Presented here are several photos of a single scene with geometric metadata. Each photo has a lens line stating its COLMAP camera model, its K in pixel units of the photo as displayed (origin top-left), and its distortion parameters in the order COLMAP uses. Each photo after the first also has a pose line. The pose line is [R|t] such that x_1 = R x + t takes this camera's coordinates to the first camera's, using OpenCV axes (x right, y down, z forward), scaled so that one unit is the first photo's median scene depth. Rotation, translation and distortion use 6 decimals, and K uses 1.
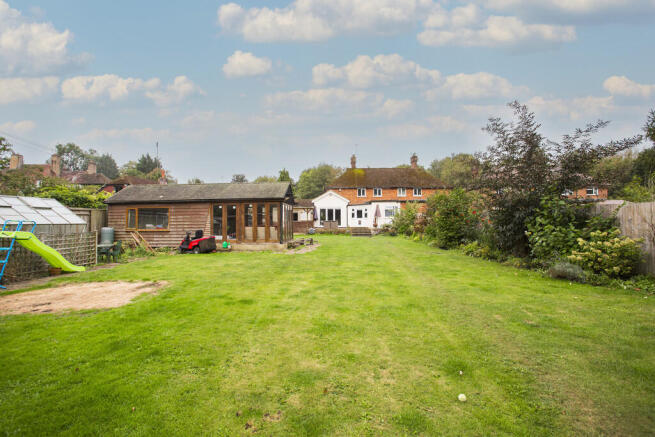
lens RADIAL K [[329.9, 0, 327.5], [0, 329.9, 218.5], [0, 0, 1]] dist [-0.057816, 0.029206]
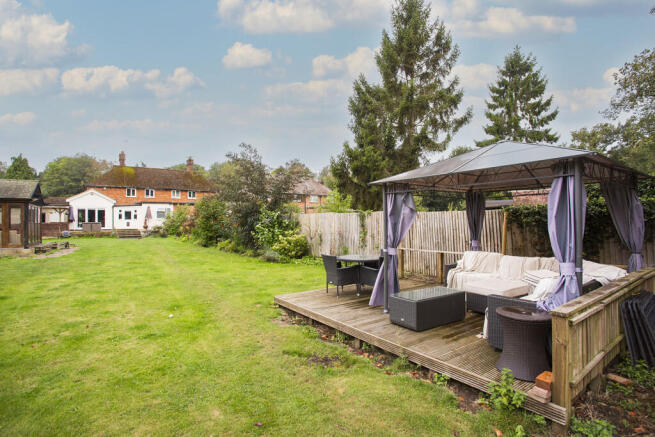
lens RADIAL K [[329.9, 0, 327.5], [0, 329.9, 218.5], [0, 0, 1]] dist [-0.057816, 0.029206]
pose [[0.801907, 0.006501, 0.597413, -0.000877], [-0.005357, 0.999979, -0.003690, -0.004674], [-0.597424, -0.000241, 0.801925, -0.126866]]
